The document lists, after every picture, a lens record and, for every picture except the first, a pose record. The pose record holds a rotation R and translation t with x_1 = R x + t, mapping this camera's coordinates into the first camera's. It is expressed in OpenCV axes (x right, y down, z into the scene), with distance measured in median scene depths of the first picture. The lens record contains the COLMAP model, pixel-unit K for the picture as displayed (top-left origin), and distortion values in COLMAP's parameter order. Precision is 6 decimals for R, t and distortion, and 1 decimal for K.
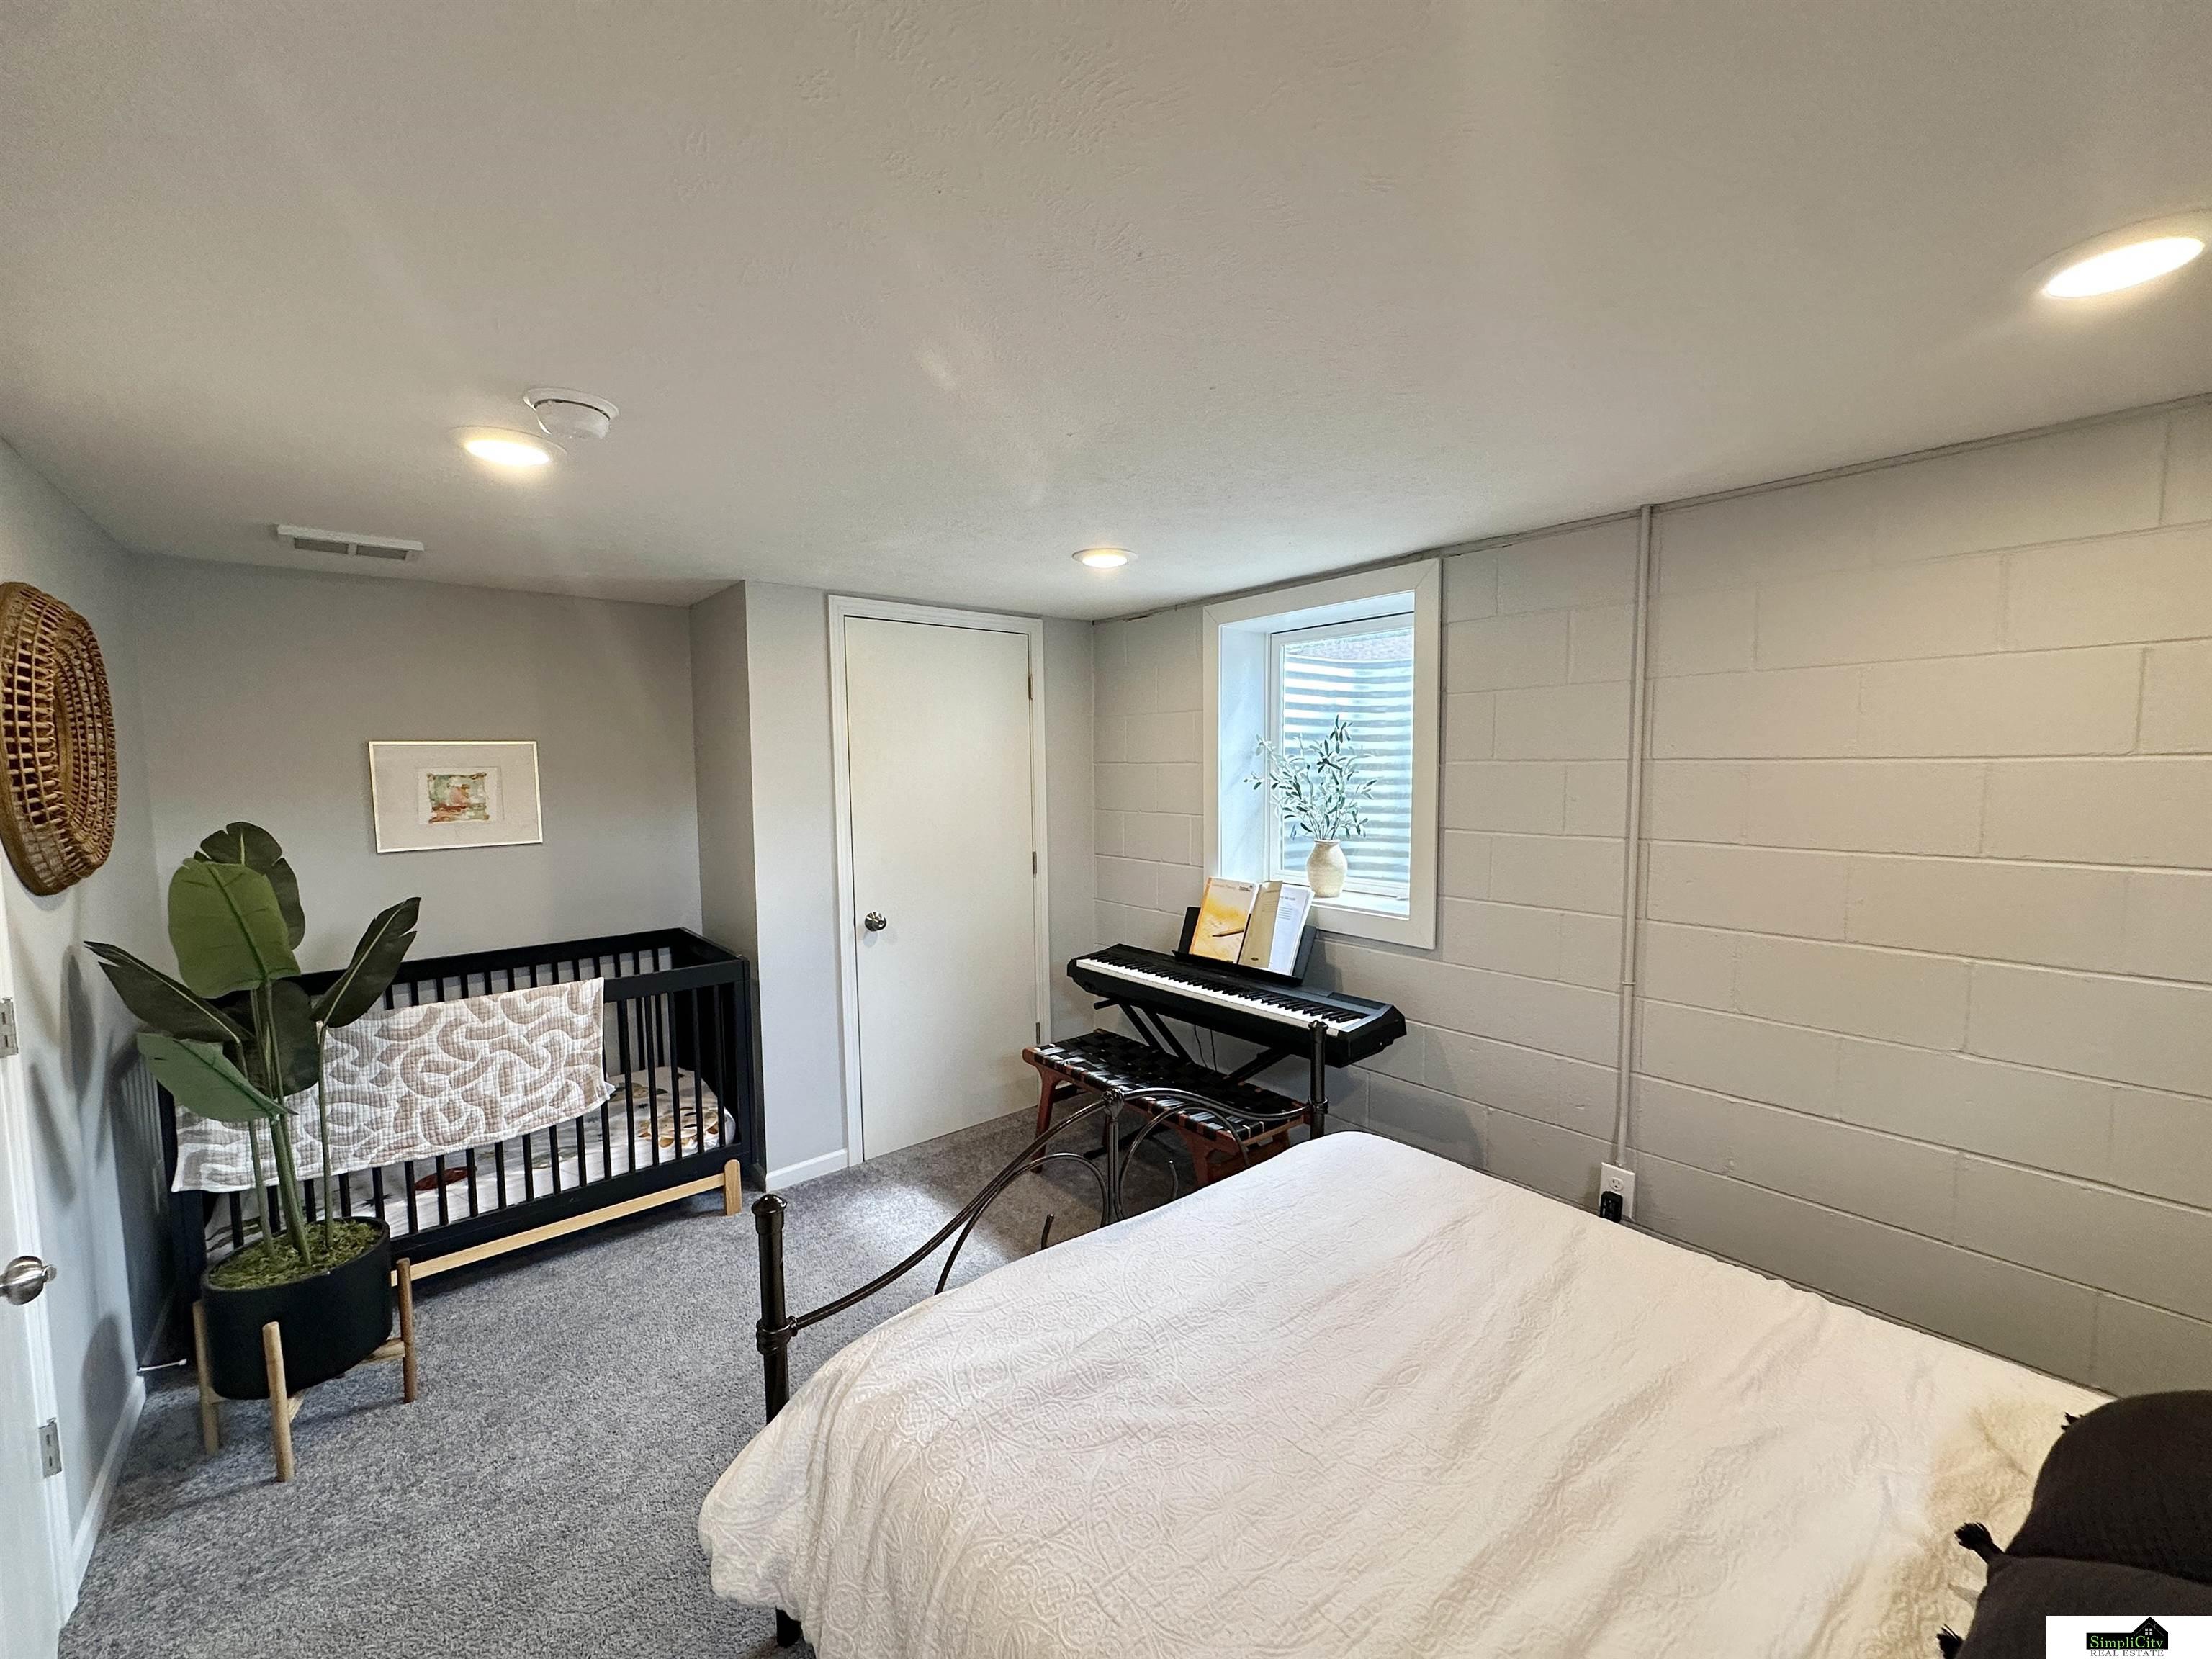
lens RADIAL K [[904.8, 0, 1106.0], [0, 904.8, 829.5], [0, 0, 1]] dist [-0.001034, -0.000163]
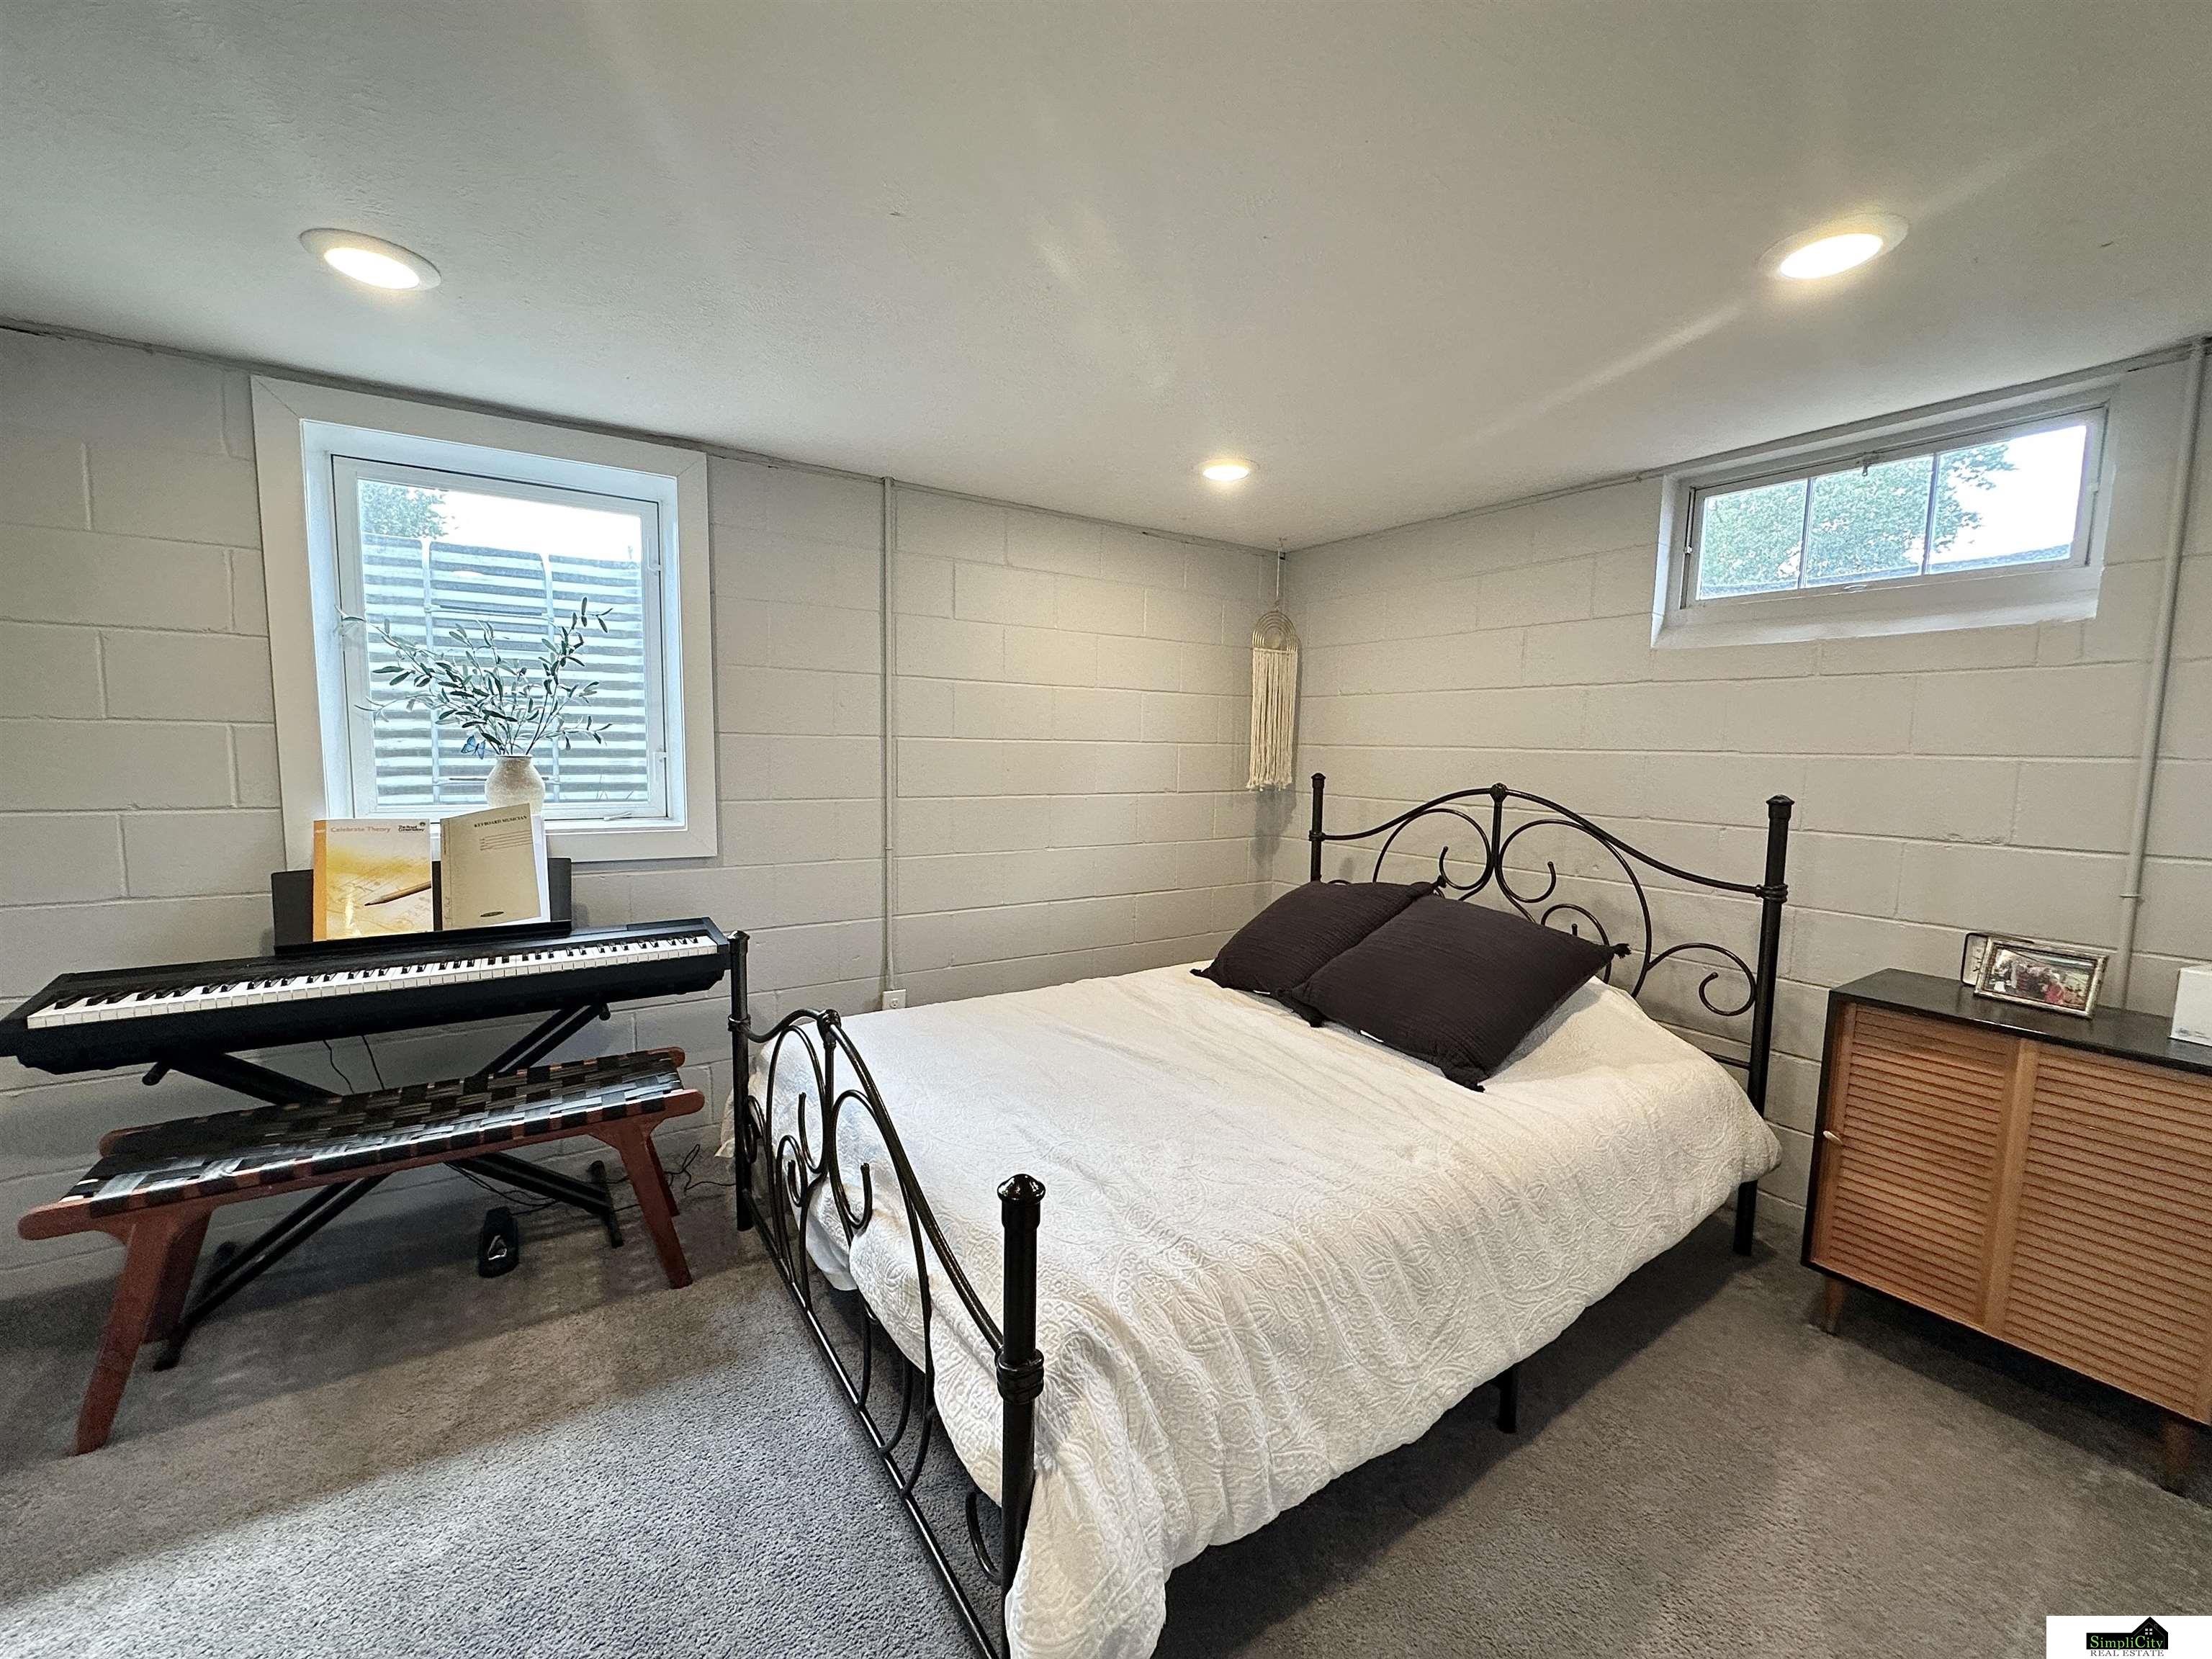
lens RADIAL K [[904.8, 0, 1106.0], [0, 904.8, 829.5], [0, 0, 1]] dist [-0.001034, -0.000163]
pose [[0.096789, -0.098482, 0.990421, -0.524221], [0.045237, 0.994500, 0.094467, 0.027130], [-0.994276, 0.035661, 0.100712, 0.430808]]
